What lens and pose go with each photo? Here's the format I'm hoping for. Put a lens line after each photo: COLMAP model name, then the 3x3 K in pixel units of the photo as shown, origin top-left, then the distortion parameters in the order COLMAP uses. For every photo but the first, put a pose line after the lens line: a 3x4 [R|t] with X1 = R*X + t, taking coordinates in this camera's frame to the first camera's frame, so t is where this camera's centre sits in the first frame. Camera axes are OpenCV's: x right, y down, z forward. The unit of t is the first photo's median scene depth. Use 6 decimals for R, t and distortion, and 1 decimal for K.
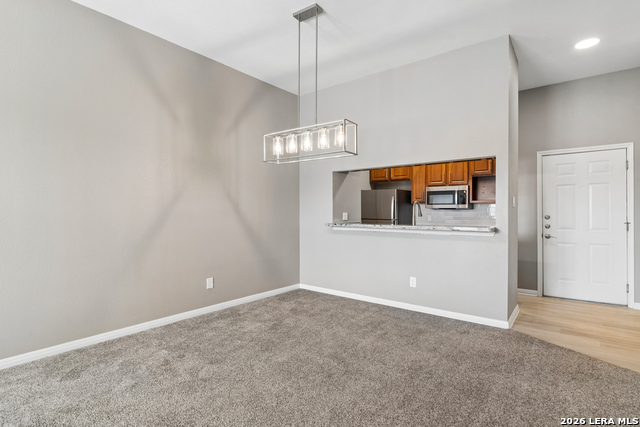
lens RADIAL K [[318.1, 0, 321.3], [0, 318.1, 213.3], [0, 0, 1]] dist [-0.011501, -0.005529]
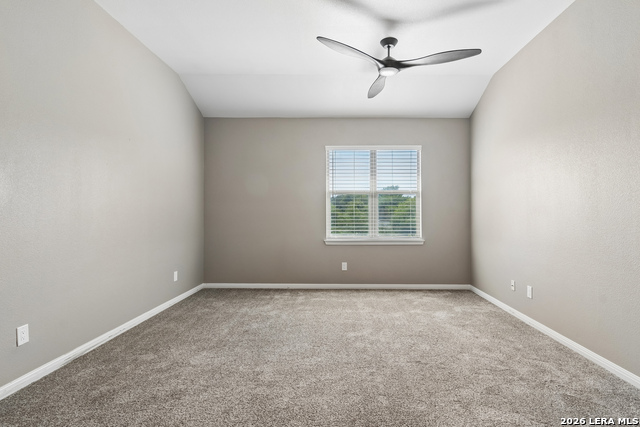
lens RADIAL K [[313.5, 0, 337.8], [0, 313.5, 208.1], [0, 0, 1]] dist [-0.011487, -0.002269]
pose [[-0.784109, -0.008787, -0.620561, 0.142985], [-0.004236, 0.999952, -0.008806, -0.000981], [0.620609, -0.004276, -0.784109, 0.706419]]
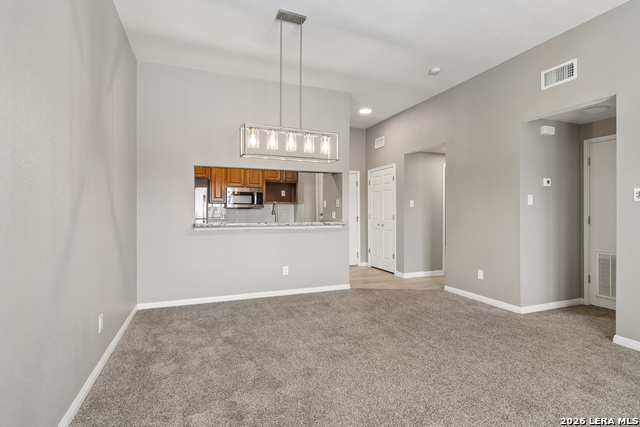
lens RADIAL K [[318.1, 0, 317.7], [0, 318.1, 214.4], [0, 0, 1]] dist [-0.011501, -0.005529]
pose [[0.510889, -0.009547, 0.859594, -0.620512], [0.003806, 0.999954, 0.008845, -0.000461], [-0.859638, -0.001247, 0.510902, 0.284348]]
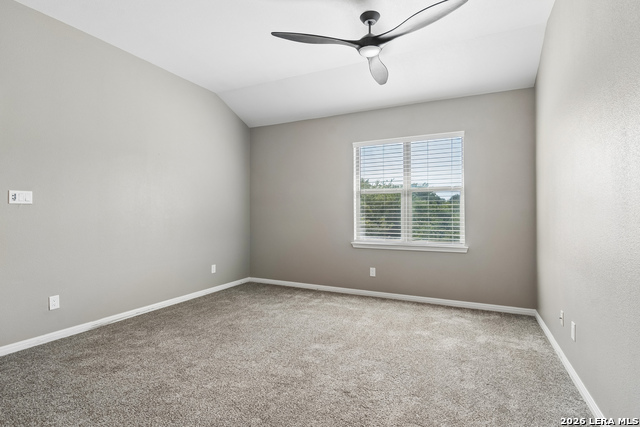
lens RADIAL K [[313.5, 0, 322.7], [0, 313.5, 208.6], [0, 0, 1]] dist [-0.011487, -0.002269]
pose [[-0.974452, -0.000930, -0.224596, -0.207048], [0.000463, 0.999981, -0.006150, -0.004224], [0.224597, -0.006097, -0.974433, 0.814815]]
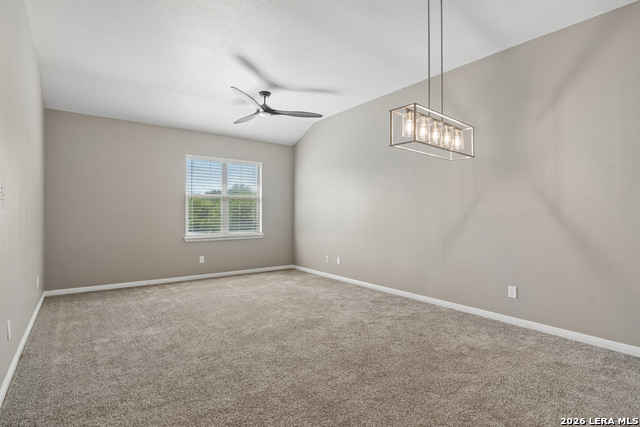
lens RADIAL K [[318.1, 0, 317.3], [0, 318.1, 211.2], [0, 0, 1]] dist [-0.011501, -0.005529]
pose [[-0.252758, -0.006022, -0.967511, 0.624368], [-0.008300, 0.999957, -0.004055, -0.003384], [0.967494, 0.007005, -0.252797, 0.637980]]
